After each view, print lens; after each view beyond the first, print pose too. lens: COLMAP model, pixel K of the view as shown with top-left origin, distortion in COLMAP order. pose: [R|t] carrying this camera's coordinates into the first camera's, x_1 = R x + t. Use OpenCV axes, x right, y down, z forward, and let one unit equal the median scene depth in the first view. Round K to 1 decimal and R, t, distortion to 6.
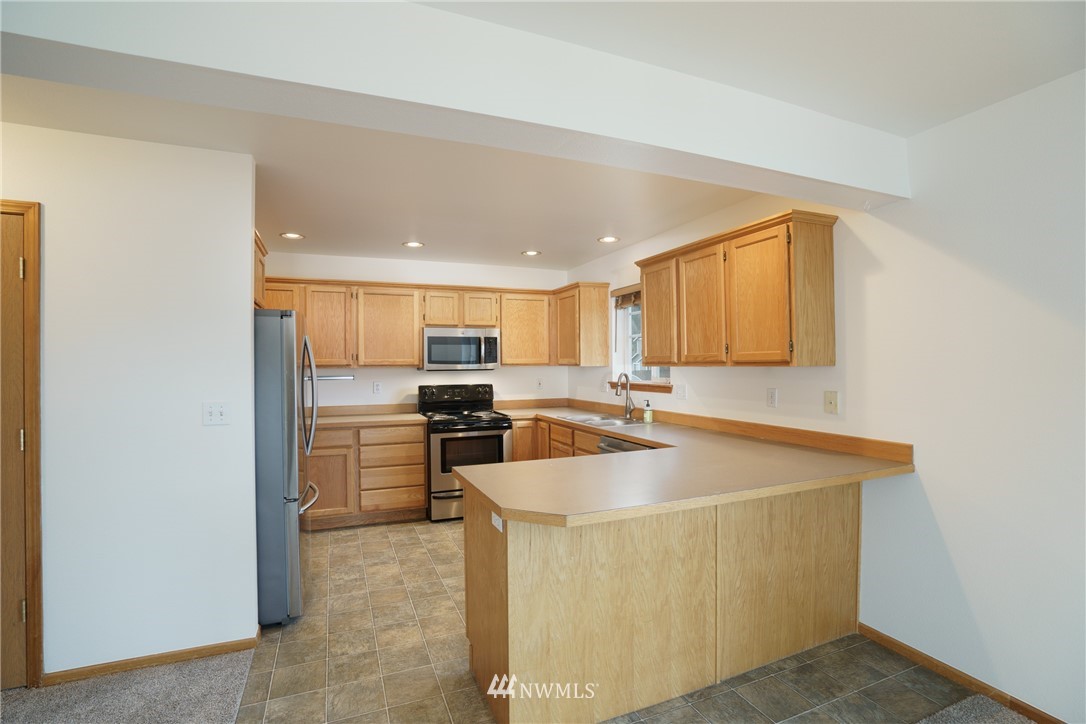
lens RADIAL K [[497.1, 0, 533.8], [0, 497.1, 361.8], [0, 0, 1]] dist [-0.042582, 0.002530]
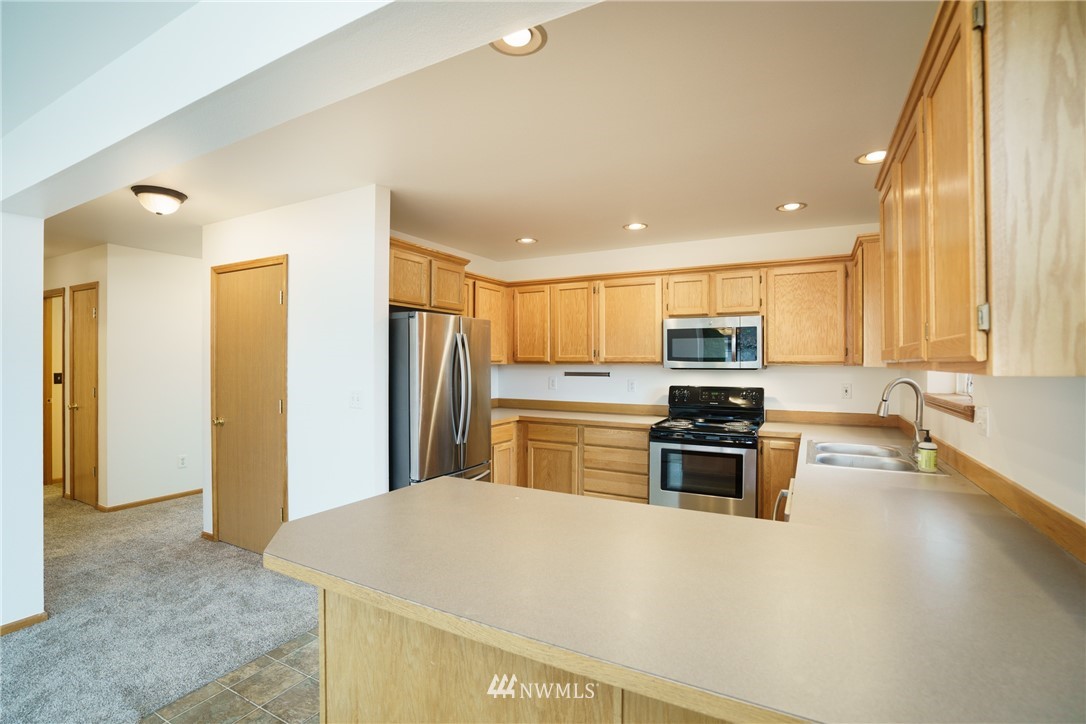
lens RADIAL K [[497.1, 0, 541.3], [0, 497.1, 355.8], [0, 0, 1]] dist [-0.042582, 0.002530]
pose [[0.640915, 0.000861, -0.767611, 0.308801], [-0.007290, 0.999961, -0.004965, 0.001480], [0.767577, 0.008778, 0.640896, 0.276763]]
